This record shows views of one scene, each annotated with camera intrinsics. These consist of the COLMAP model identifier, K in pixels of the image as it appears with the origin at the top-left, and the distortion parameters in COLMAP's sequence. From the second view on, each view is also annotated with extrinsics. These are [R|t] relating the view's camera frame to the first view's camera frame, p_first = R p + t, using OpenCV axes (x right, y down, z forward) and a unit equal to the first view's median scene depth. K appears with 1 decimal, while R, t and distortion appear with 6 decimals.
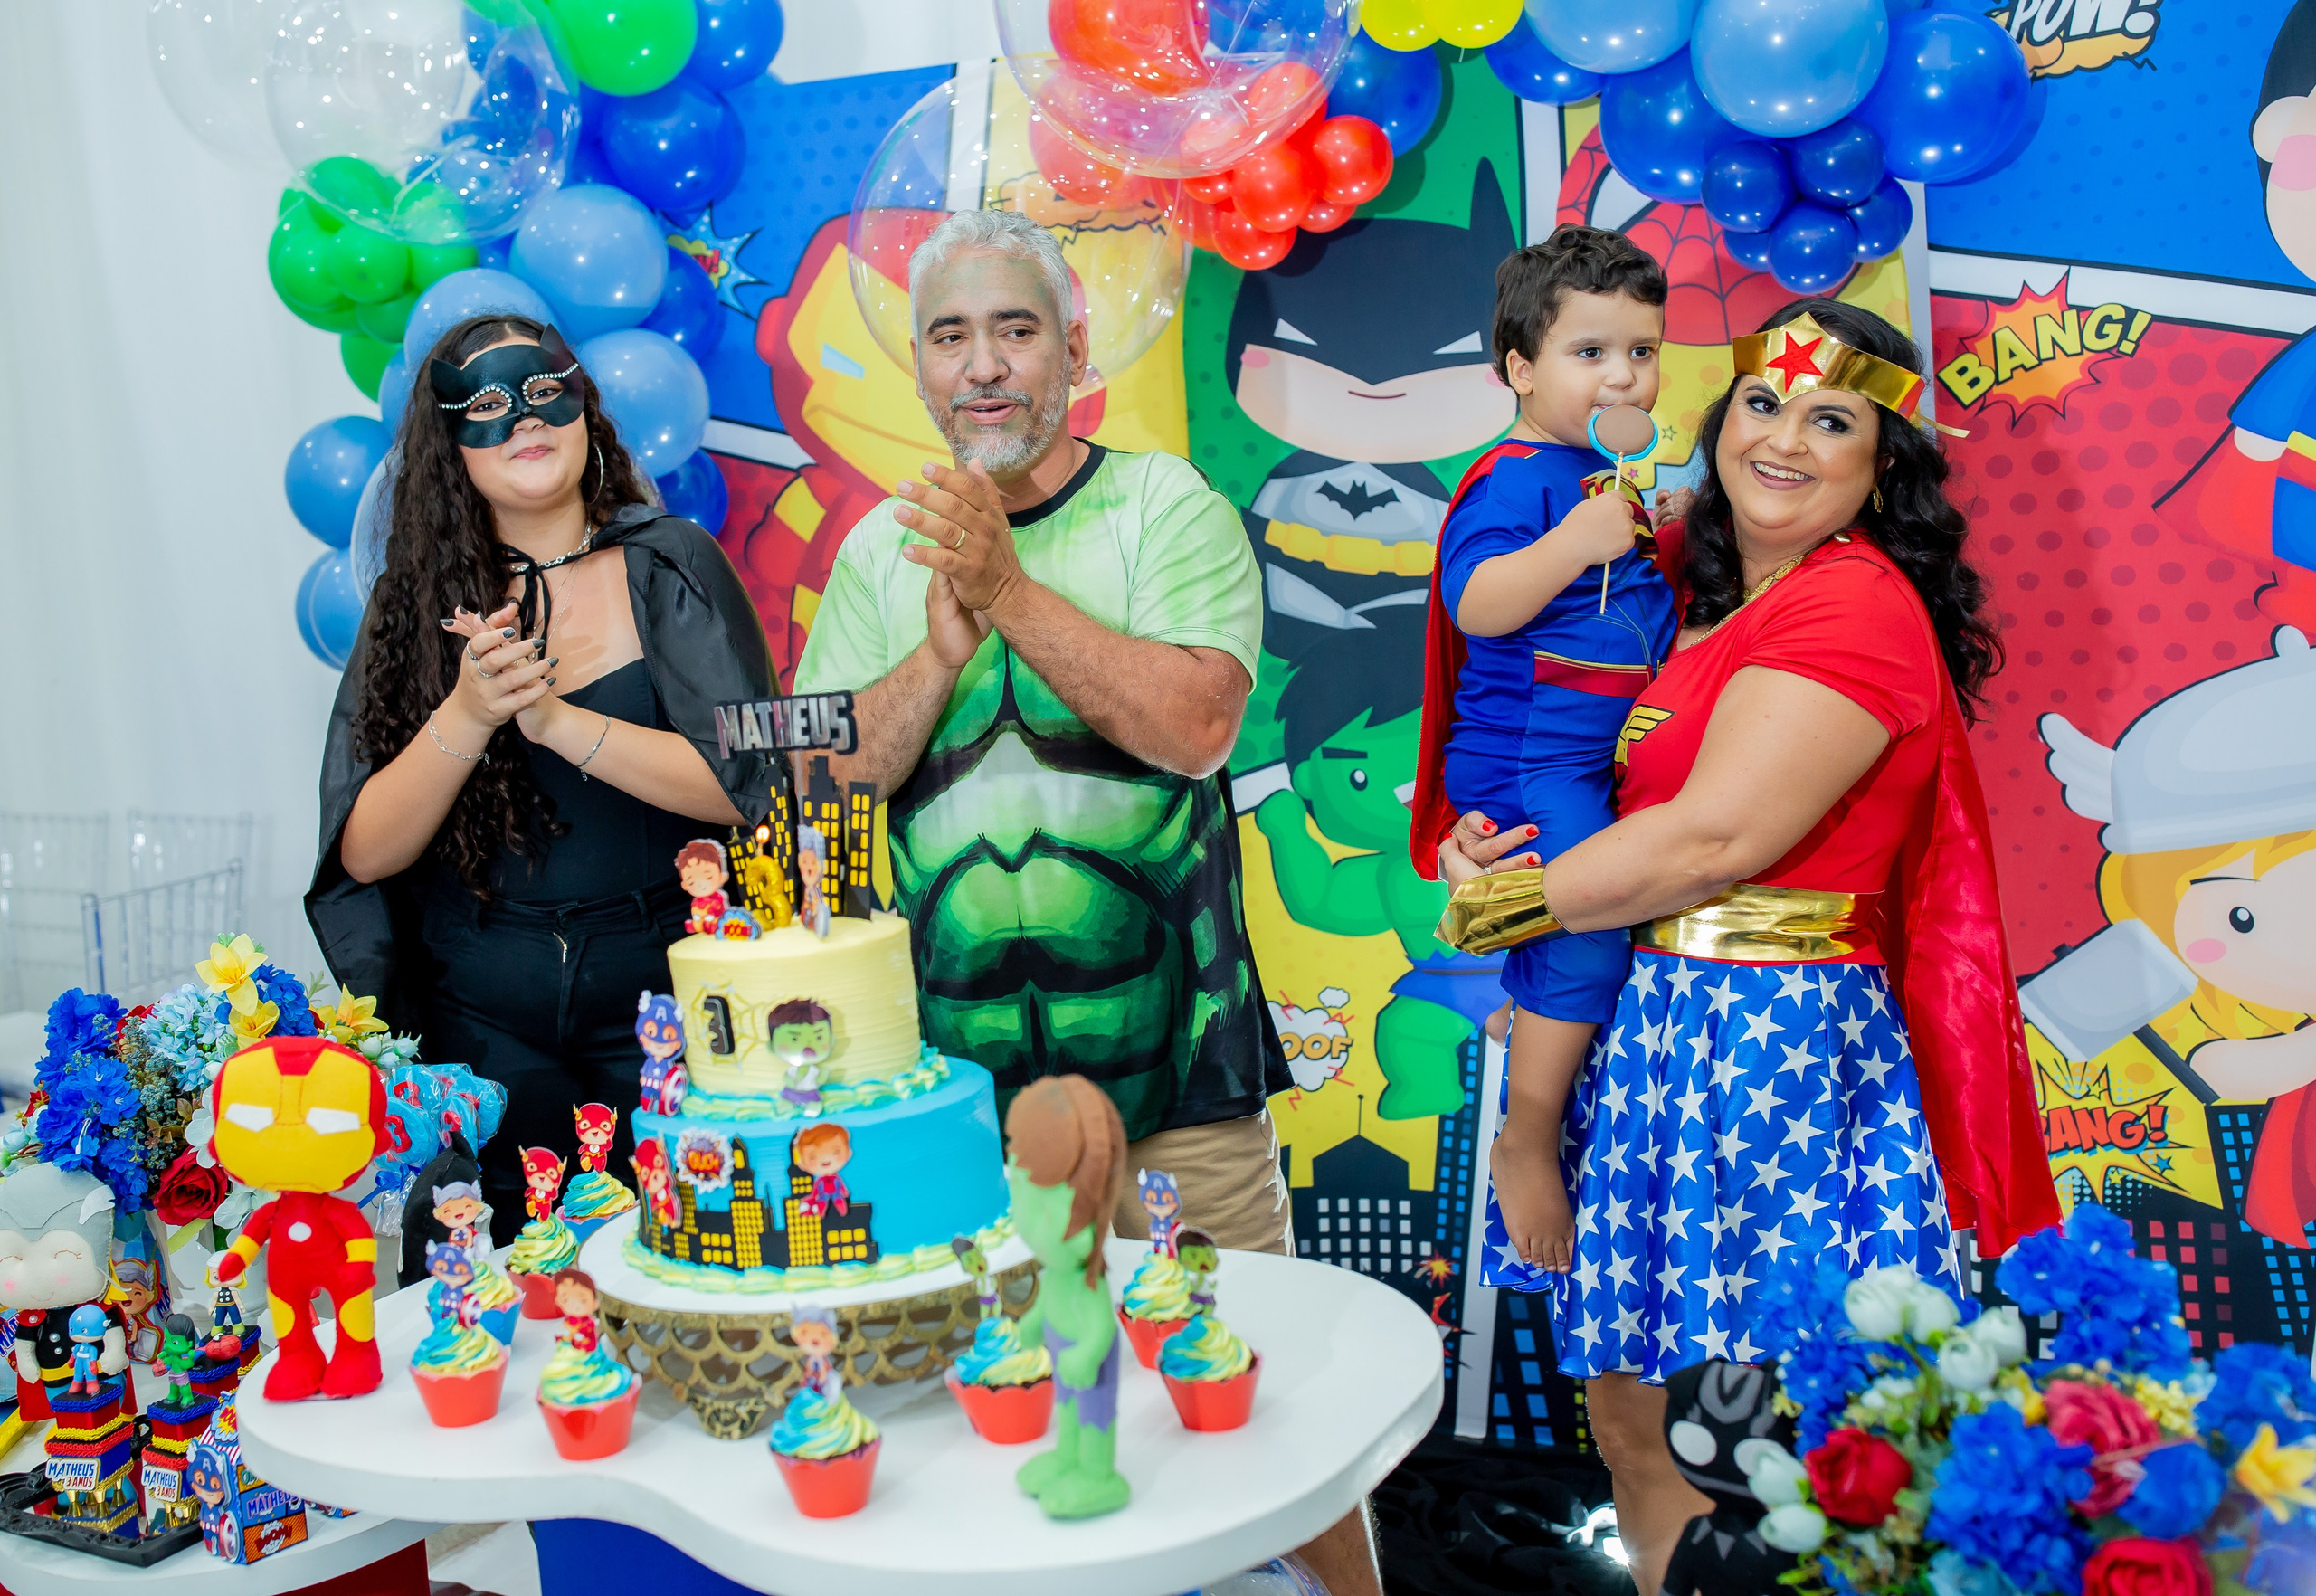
lens RADIAL K [[2127.8, 0, 1152.5], [0, 2127.8, 729.7], [0, 0, 1]] dist [-0.002167, -0.000163]
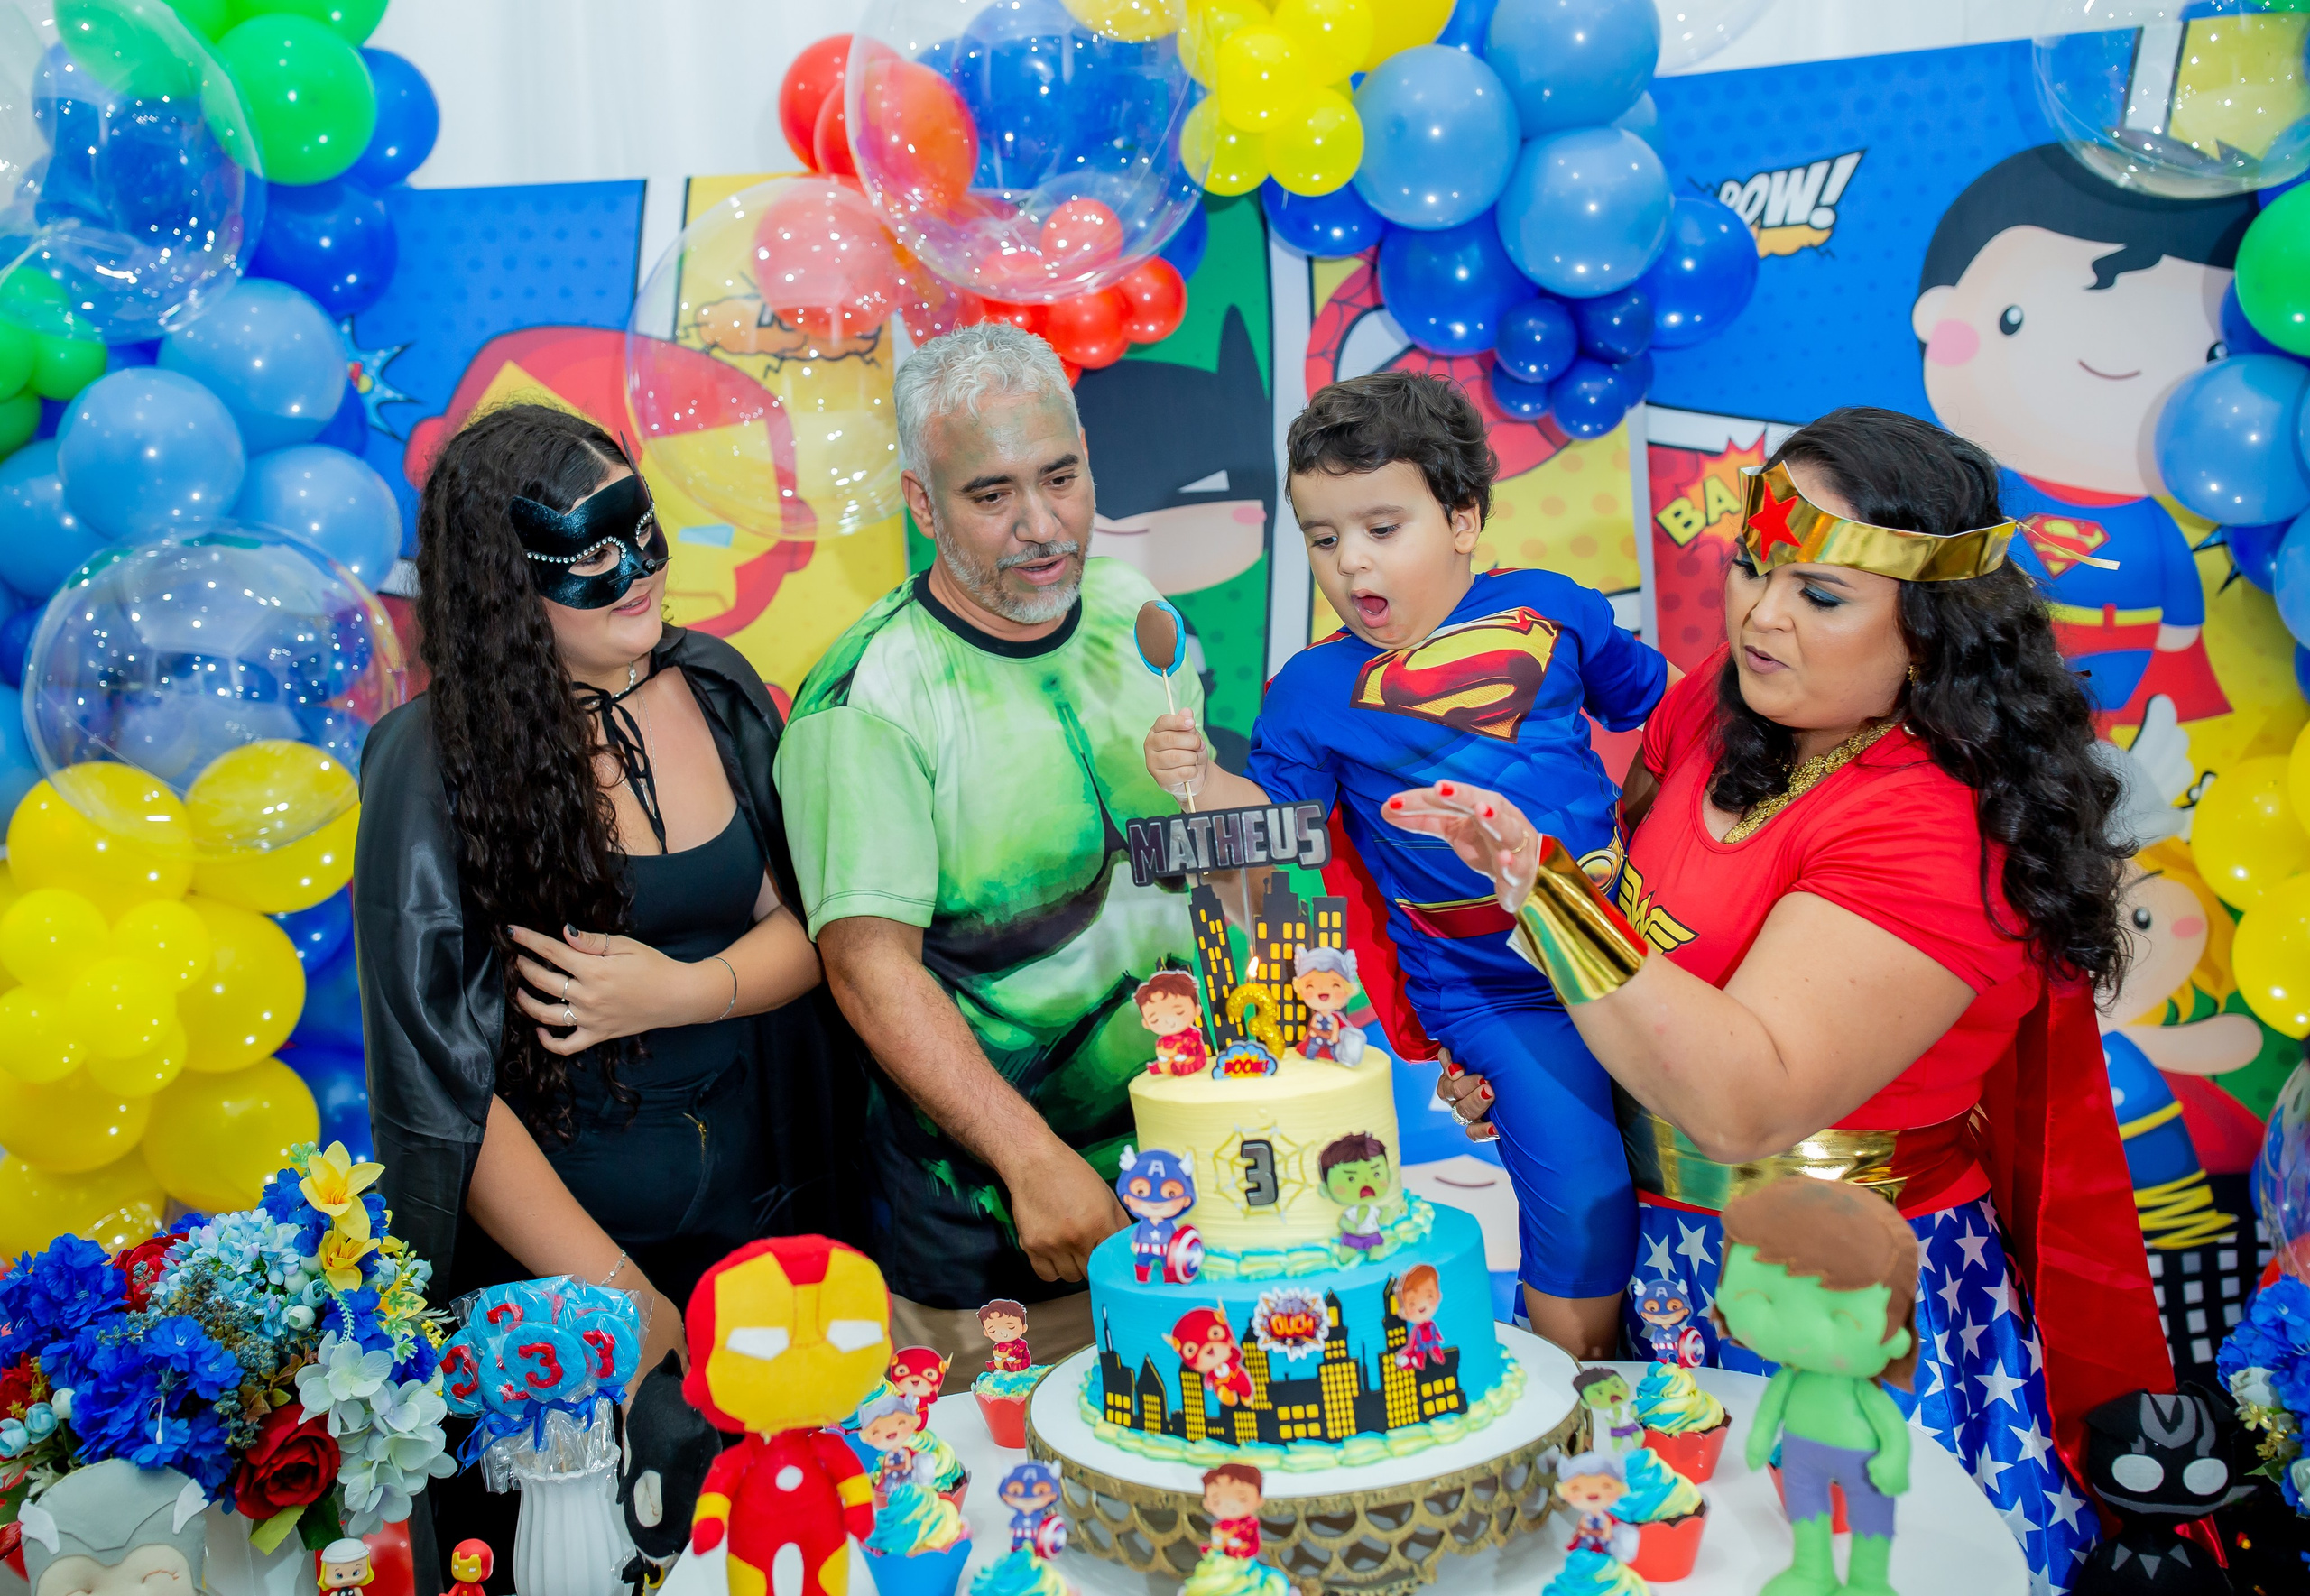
lens RADIAL K [[2042.8, 0, 1155.0], [0, 2042.8, 798.0], [0, 0, 1]] dist [-0.004306, 0.008629]
pose [[0.928904, -0.031899, 0.368945, -0.434671], [0.047181, 0.998358, -0.032470, 0.005356], [-0.367304, 0.047569, 0.928884, 0.161830]]
